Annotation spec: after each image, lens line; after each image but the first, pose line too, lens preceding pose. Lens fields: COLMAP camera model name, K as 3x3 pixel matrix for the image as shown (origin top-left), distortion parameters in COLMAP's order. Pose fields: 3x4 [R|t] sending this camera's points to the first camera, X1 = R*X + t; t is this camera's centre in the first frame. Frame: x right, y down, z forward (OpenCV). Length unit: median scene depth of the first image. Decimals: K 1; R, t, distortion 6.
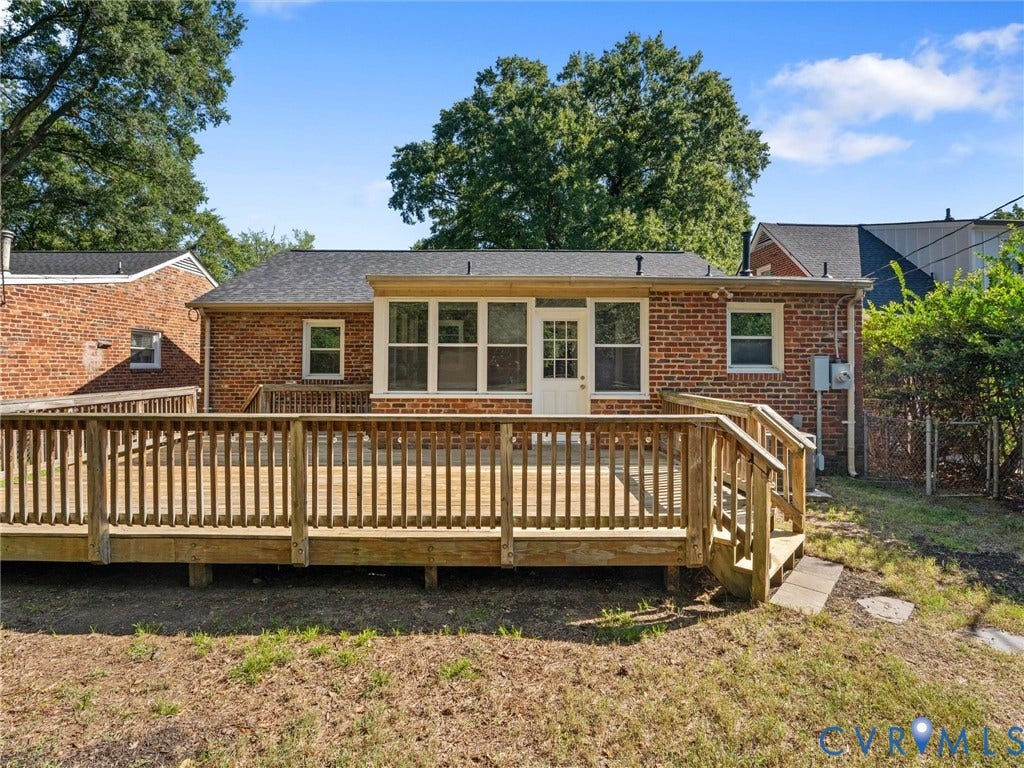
lens RADIAL K [[476.9, 0, 506.0], [0, 476.9, 384.2], [0, 0, 1]] dist [-0.021508, -0.000057]
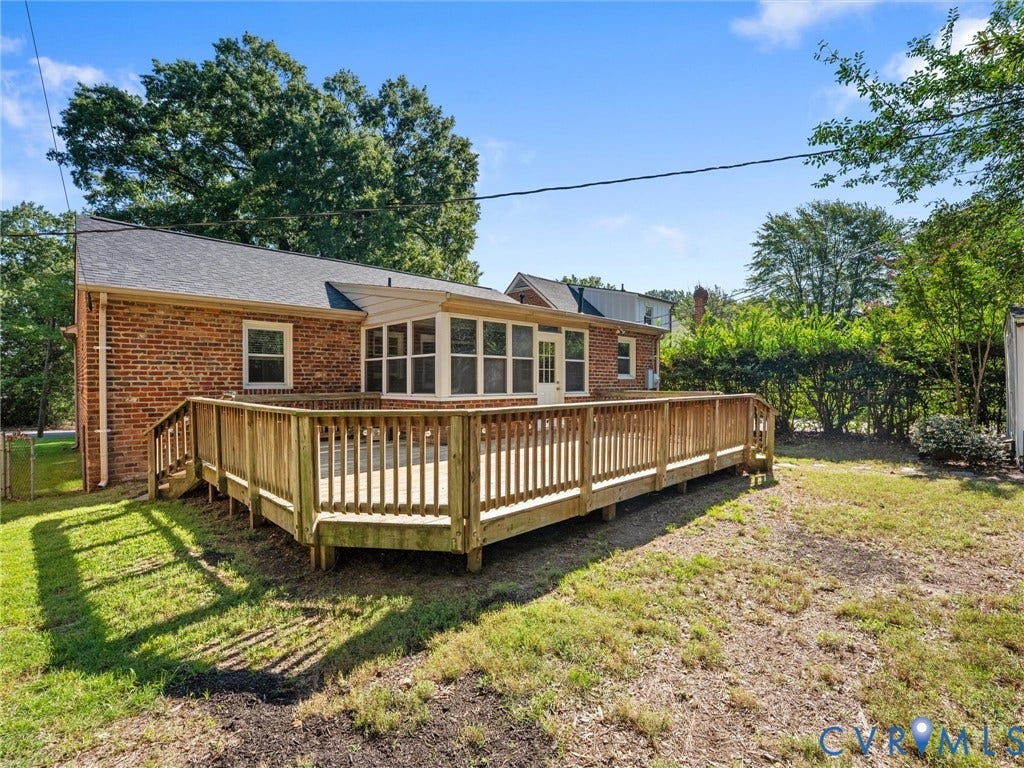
lens RADIAL K [[470.0, 0, 490.8], [0, 470.0, 416.5], [0, 0, 1]] dist [-0.019879, -0.000143]
pose [[0.738989, -0.053011, 0.671629, -0.960868], [0.027109, 0.998432, 0.048976, 0.014497], [-0.673172, -0.017985, 0.739267, 0.090362]]
